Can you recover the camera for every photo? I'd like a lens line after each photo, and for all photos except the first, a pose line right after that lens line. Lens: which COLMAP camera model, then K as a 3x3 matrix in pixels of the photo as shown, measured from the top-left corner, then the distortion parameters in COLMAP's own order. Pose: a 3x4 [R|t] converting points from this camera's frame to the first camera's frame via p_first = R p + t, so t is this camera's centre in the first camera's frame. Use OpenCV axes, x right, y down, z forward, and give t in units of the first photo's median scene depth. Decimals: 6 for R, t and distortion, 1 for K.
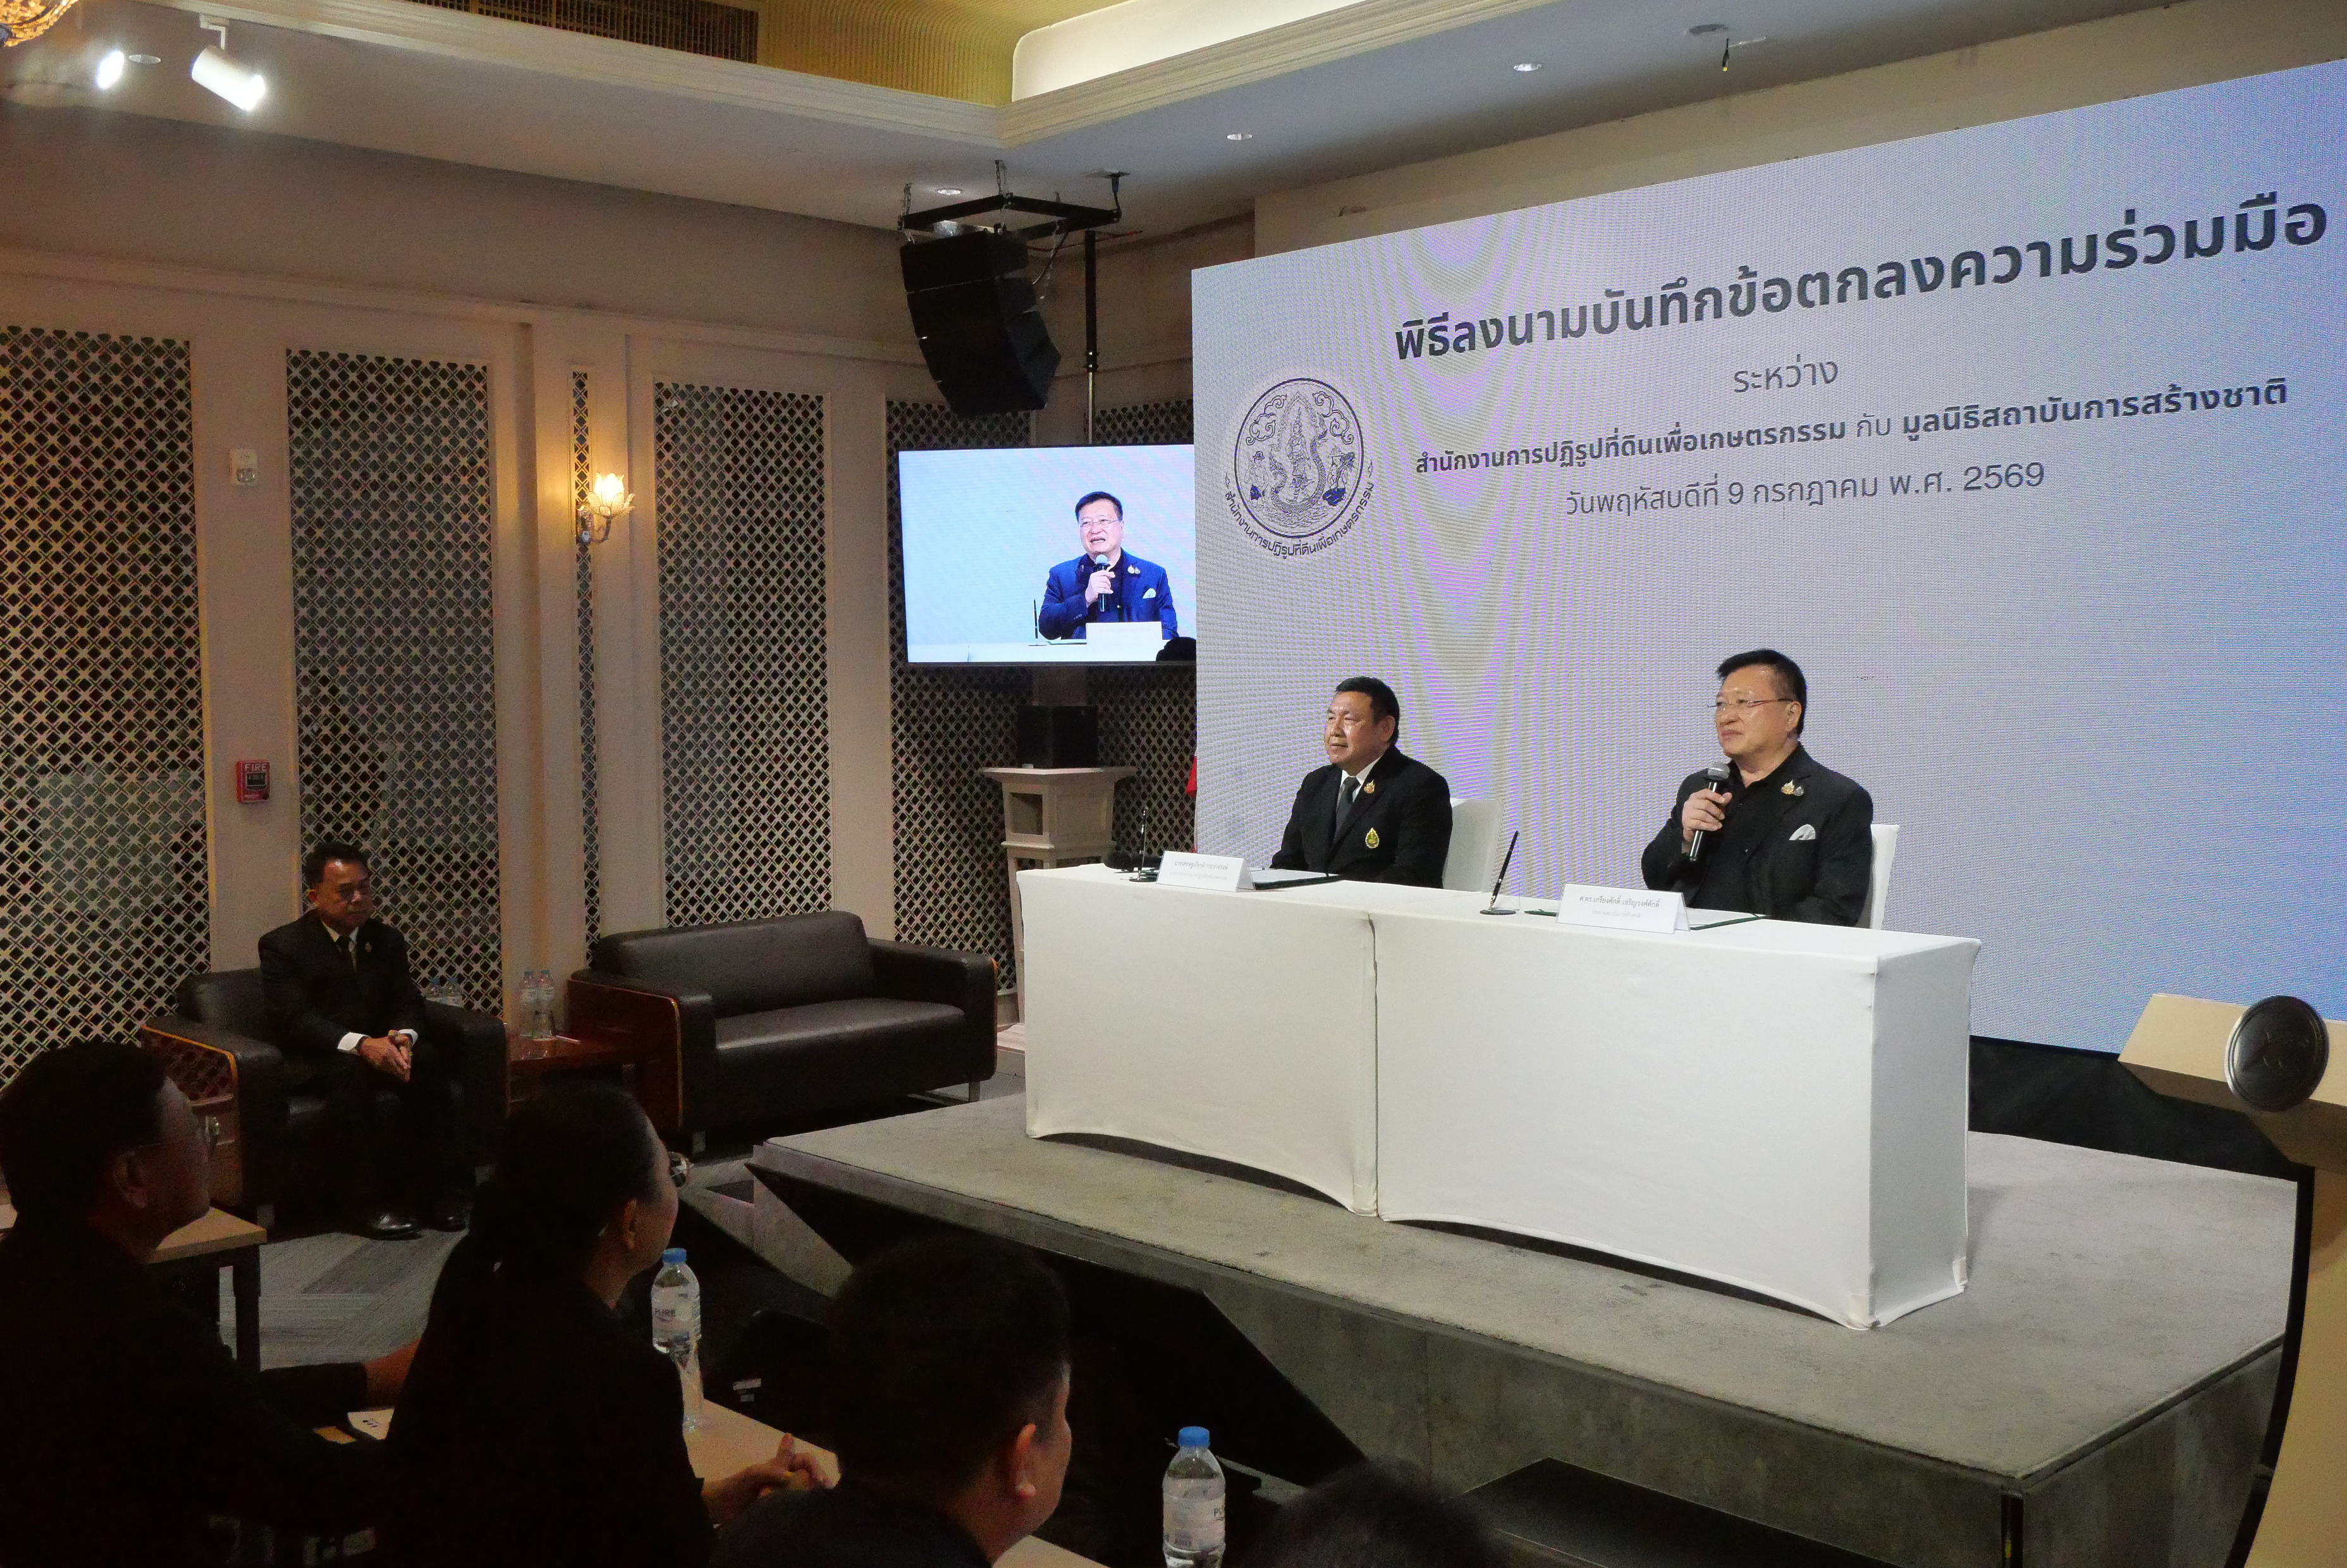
lens RADIAL K [[2286.4, 0, 1173.5], [0, 2286.4, 784.0], [0, 0, 1]] dist [0.001133, 0.004129]
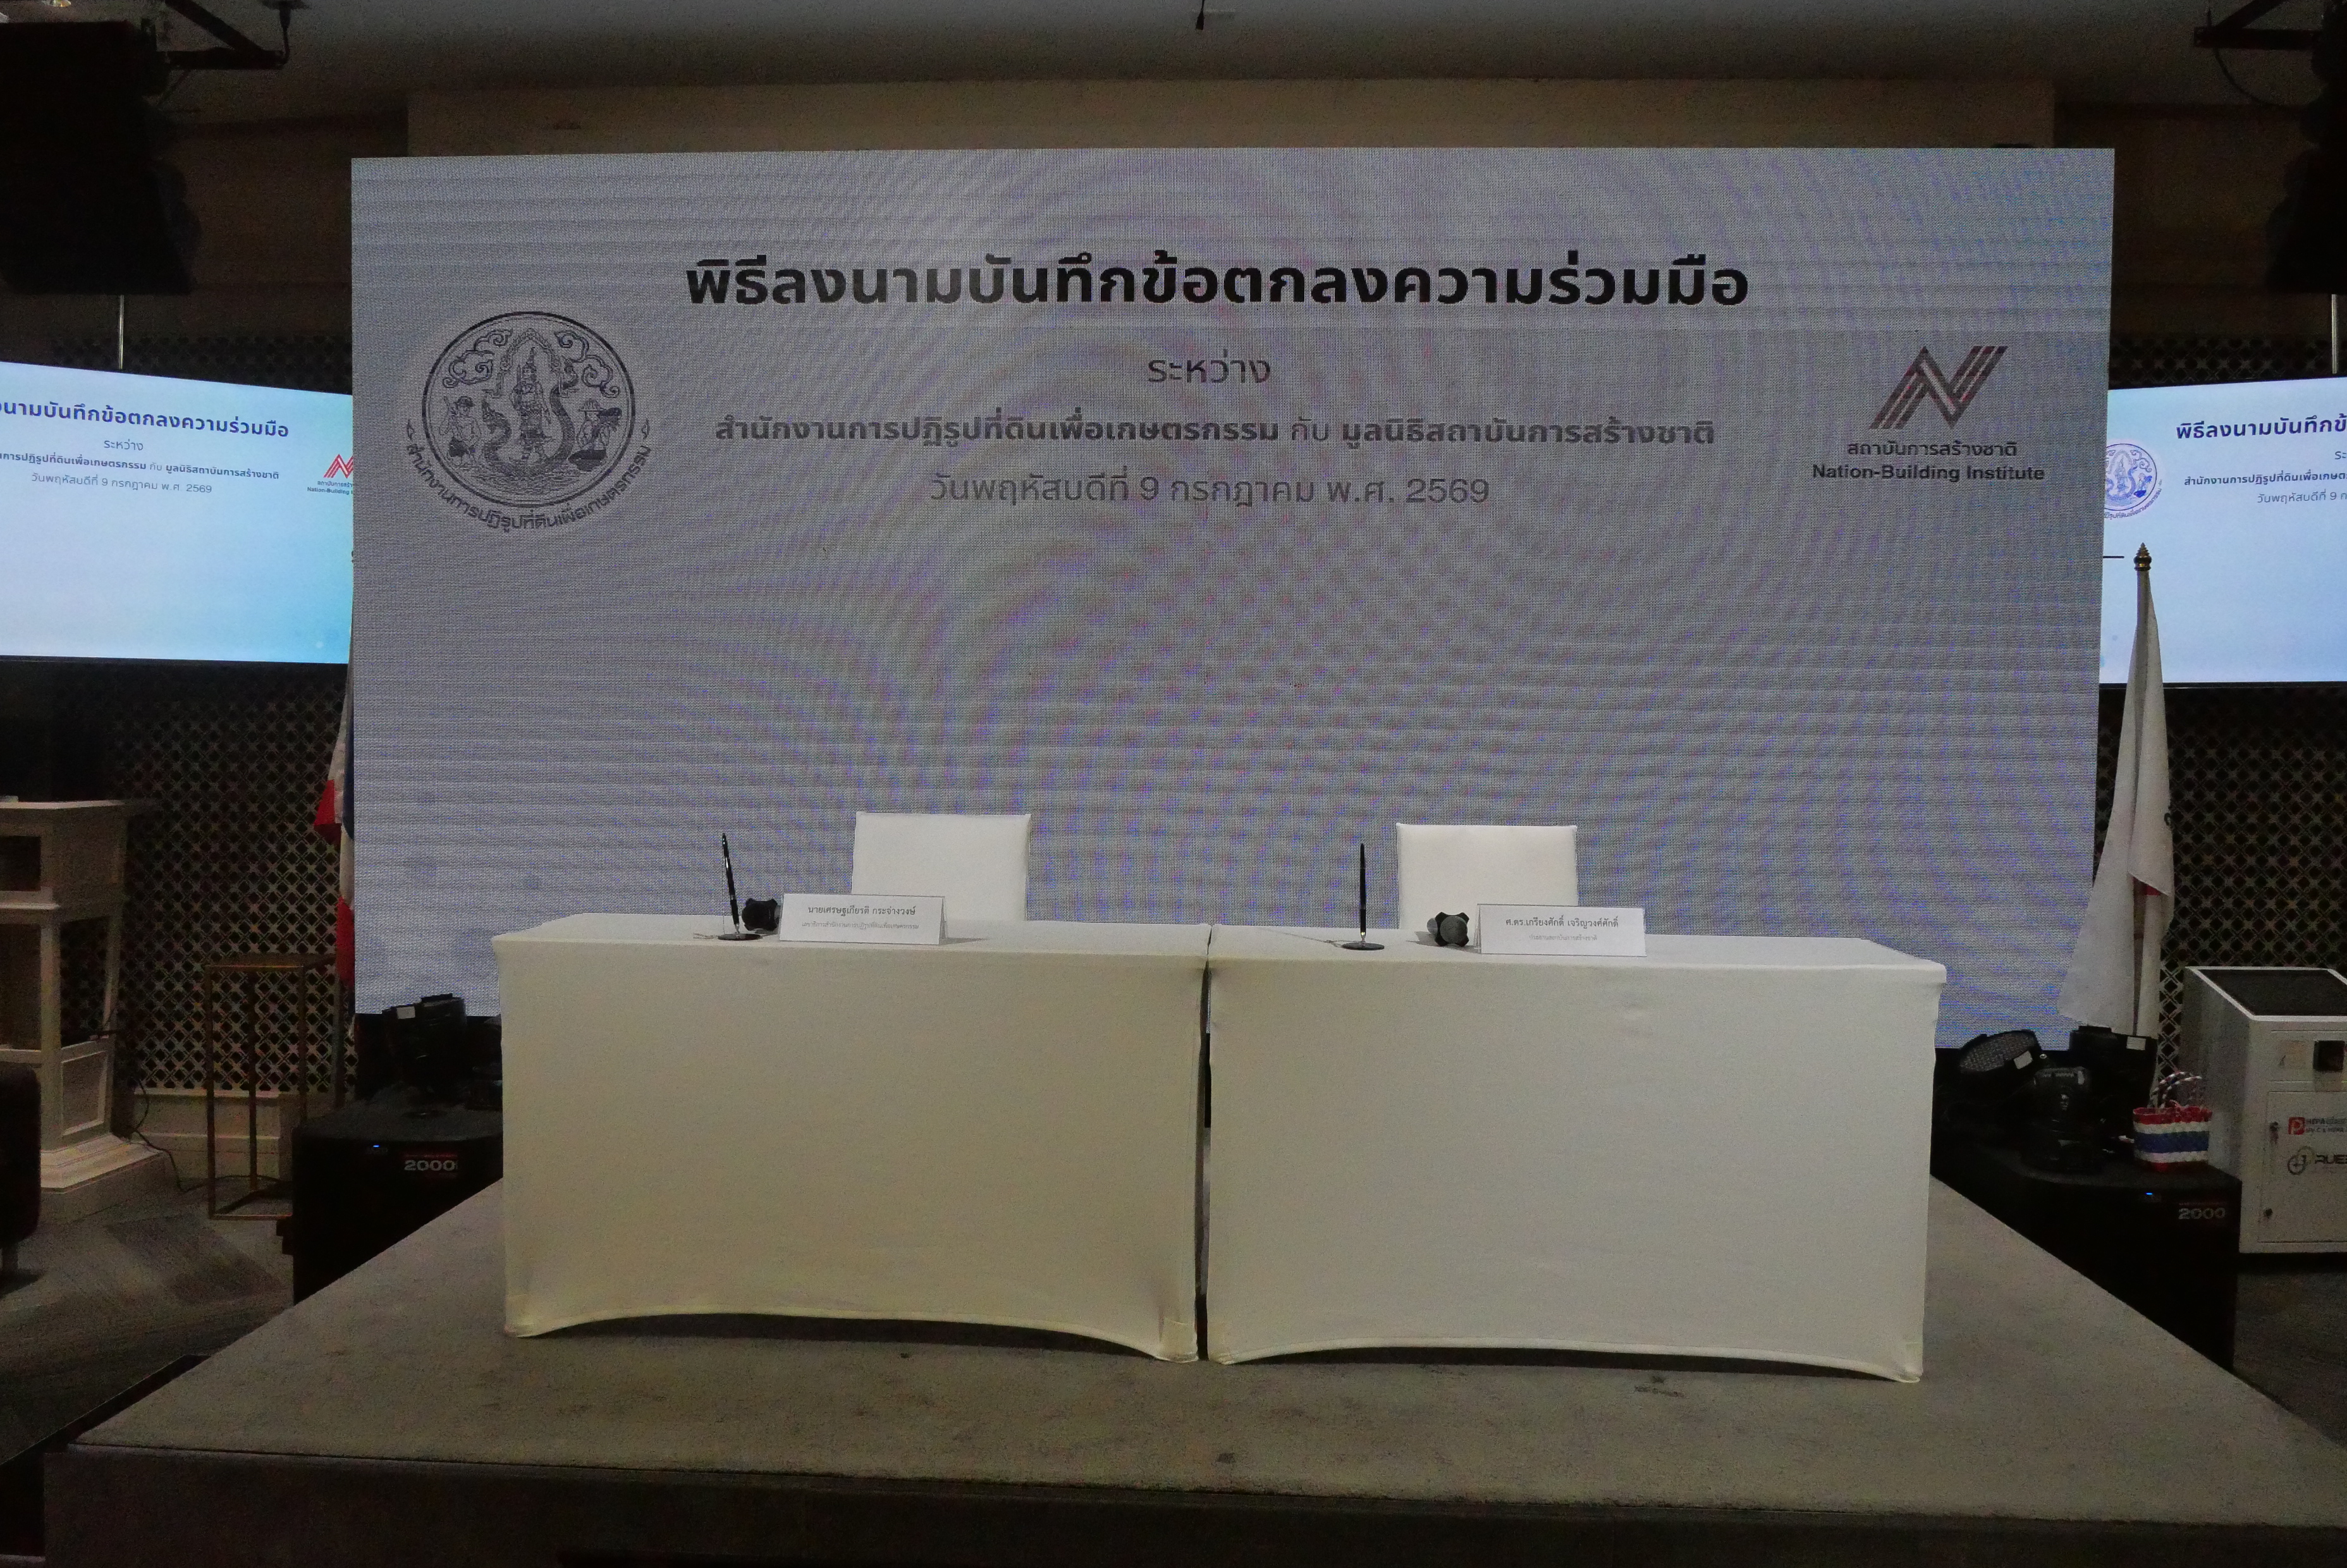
lens RADIAL K [[1816.3, 0, 1173.5], [0, 1816.3, 784.0], [0, 0, 1]] dist [-0.038907, 0.003263]
pose [[0.724570, -0.009525, 0.689136, -0.277859], [0.023060, 0.999680, -0.010429, 0.003072], [-0.688816, 0.023448, 0.724557, 0.476268]]
